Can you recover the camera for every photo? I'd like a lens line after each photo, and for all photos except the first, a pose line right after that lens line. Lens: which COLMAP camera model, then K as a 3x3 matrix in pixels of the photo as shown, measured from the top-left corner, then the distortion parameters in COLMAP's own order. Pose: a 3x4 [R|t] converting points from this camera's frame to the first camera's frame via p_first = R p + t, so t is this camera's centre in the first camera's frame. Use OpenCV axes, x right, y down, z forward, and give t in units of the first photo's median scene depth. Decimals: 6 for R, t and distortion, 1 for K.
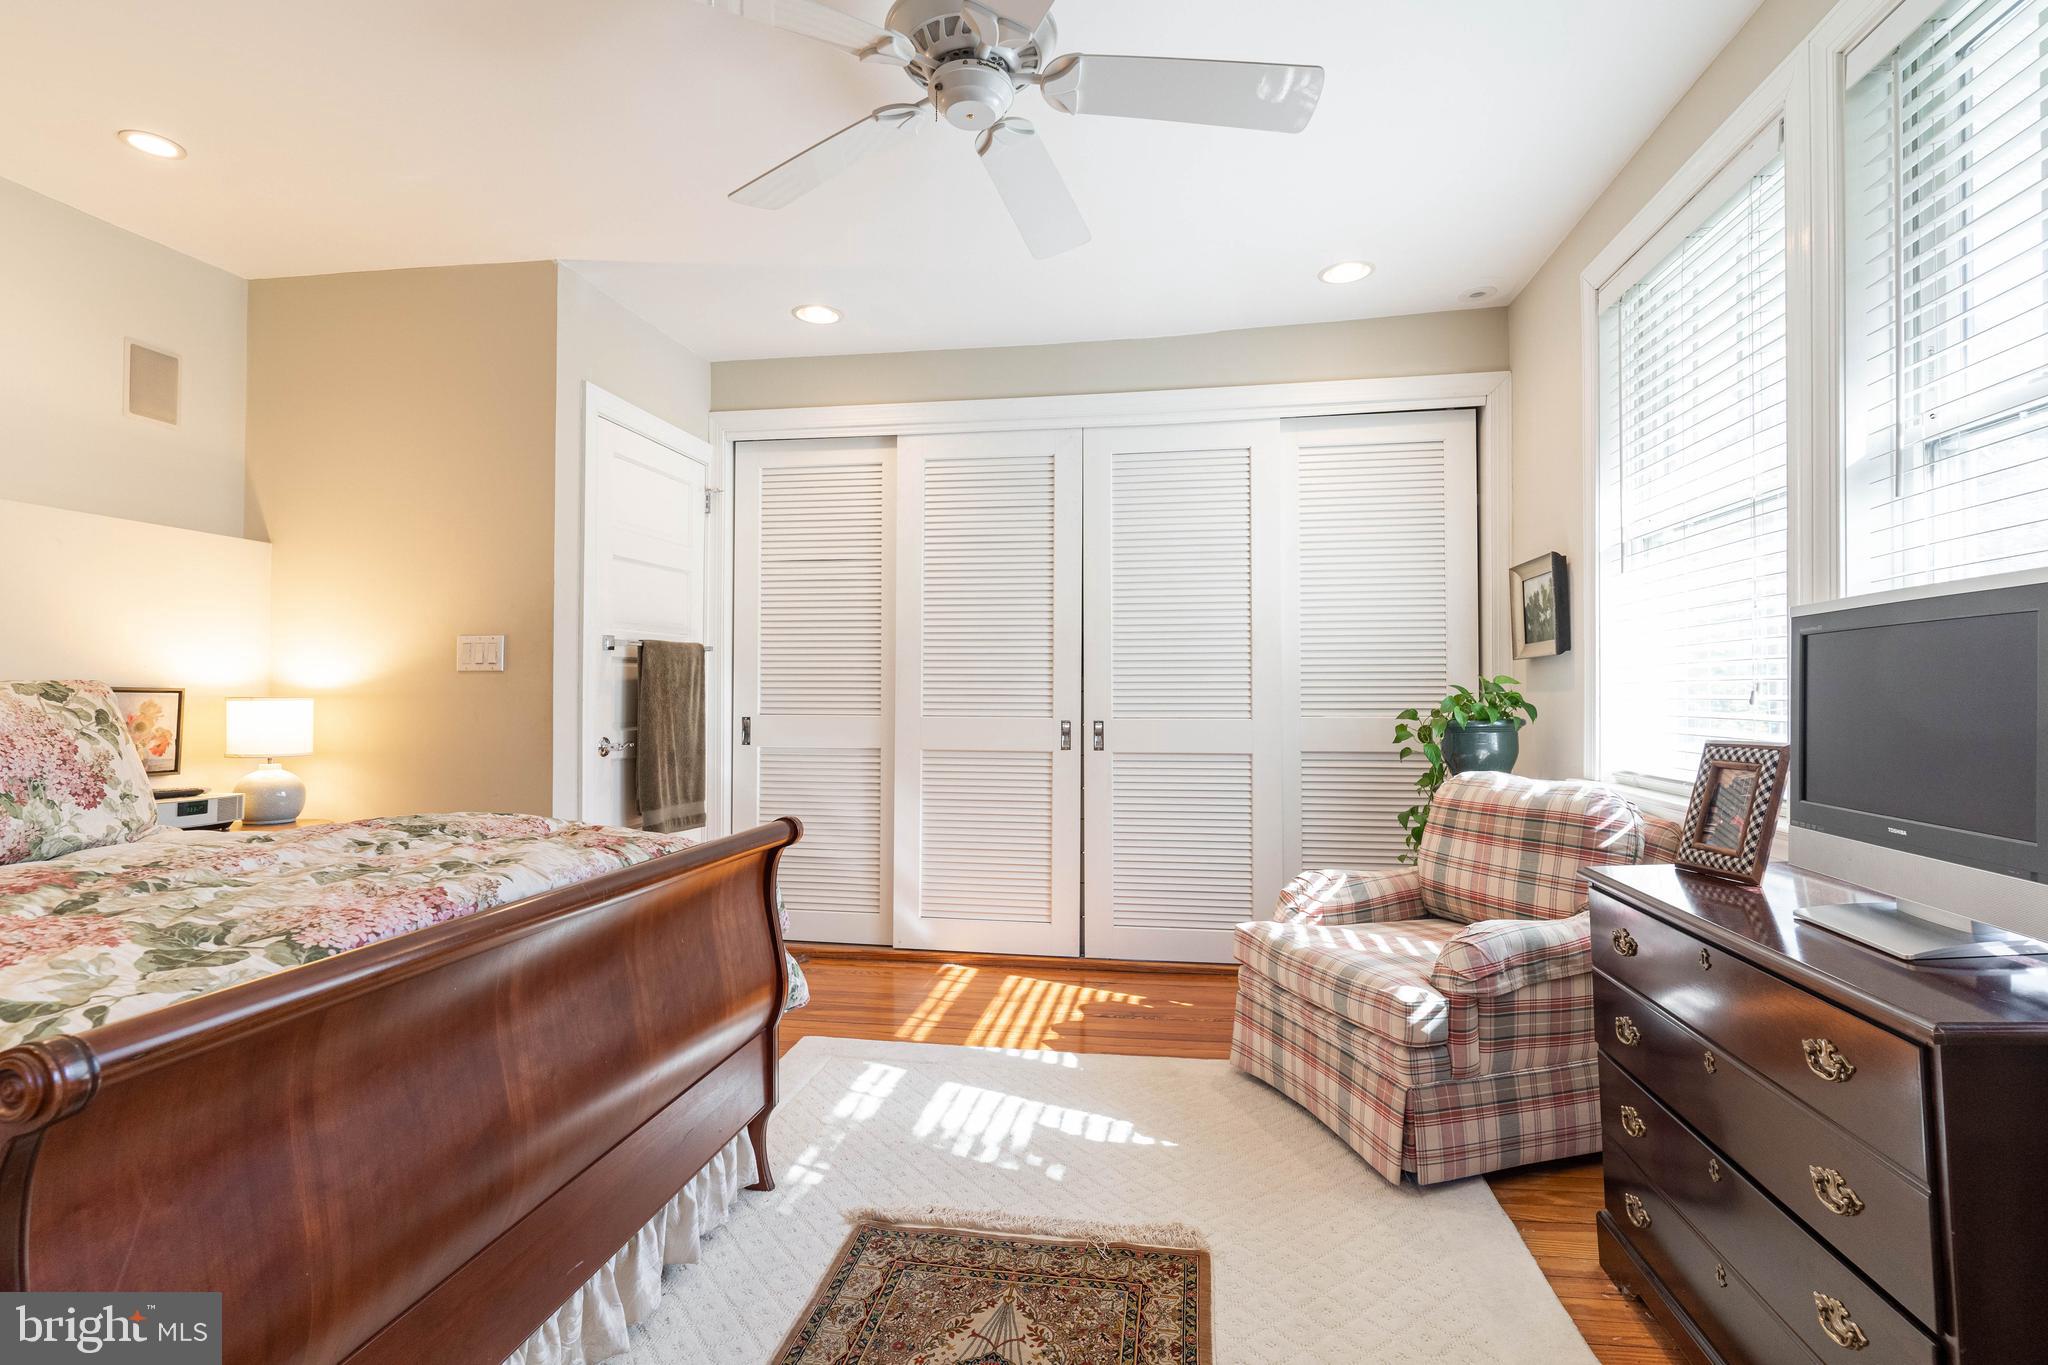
lens RADIAL K [[996.8, 0, 1018.4], [0, 996.8, 691.8], [0, 0, 1]] dist [0.002213, 0.000300]
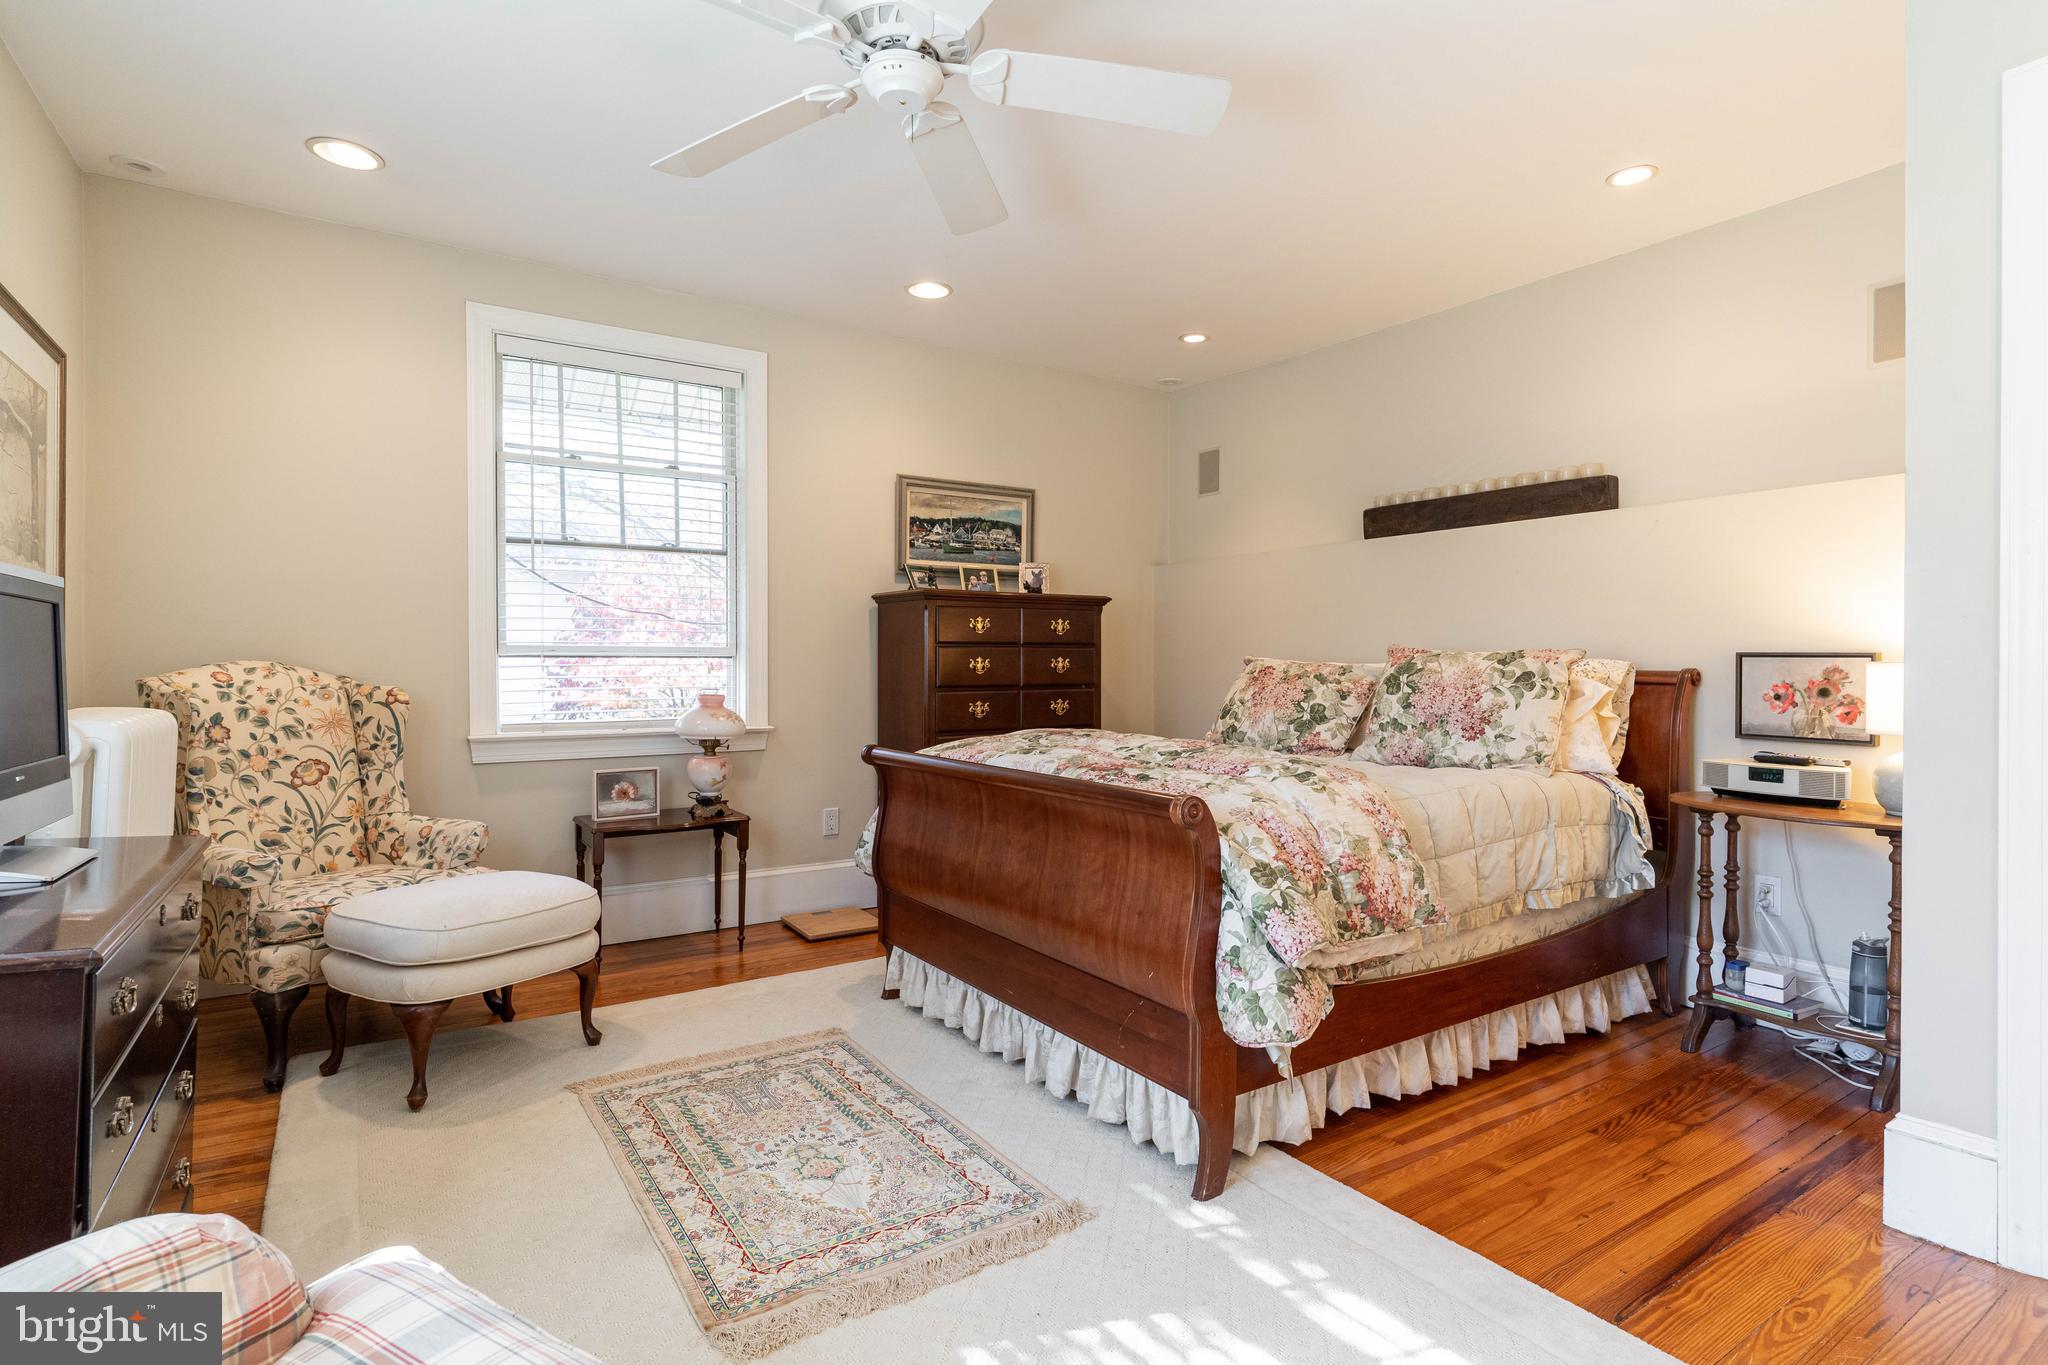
lens RADIAL K [[1018.5, 0, 1024.0], [0, 1018.5, 682.5], [0, 0, 1]] dist [-0.001136, -0.000163]
pose [[-0.737213, 0.011758, -0.675558, 0.504294], [0.003201, 0.999898, 0.013910, 0.012001], [0.675652, 0.008092, -0.737176, 1.612485]]
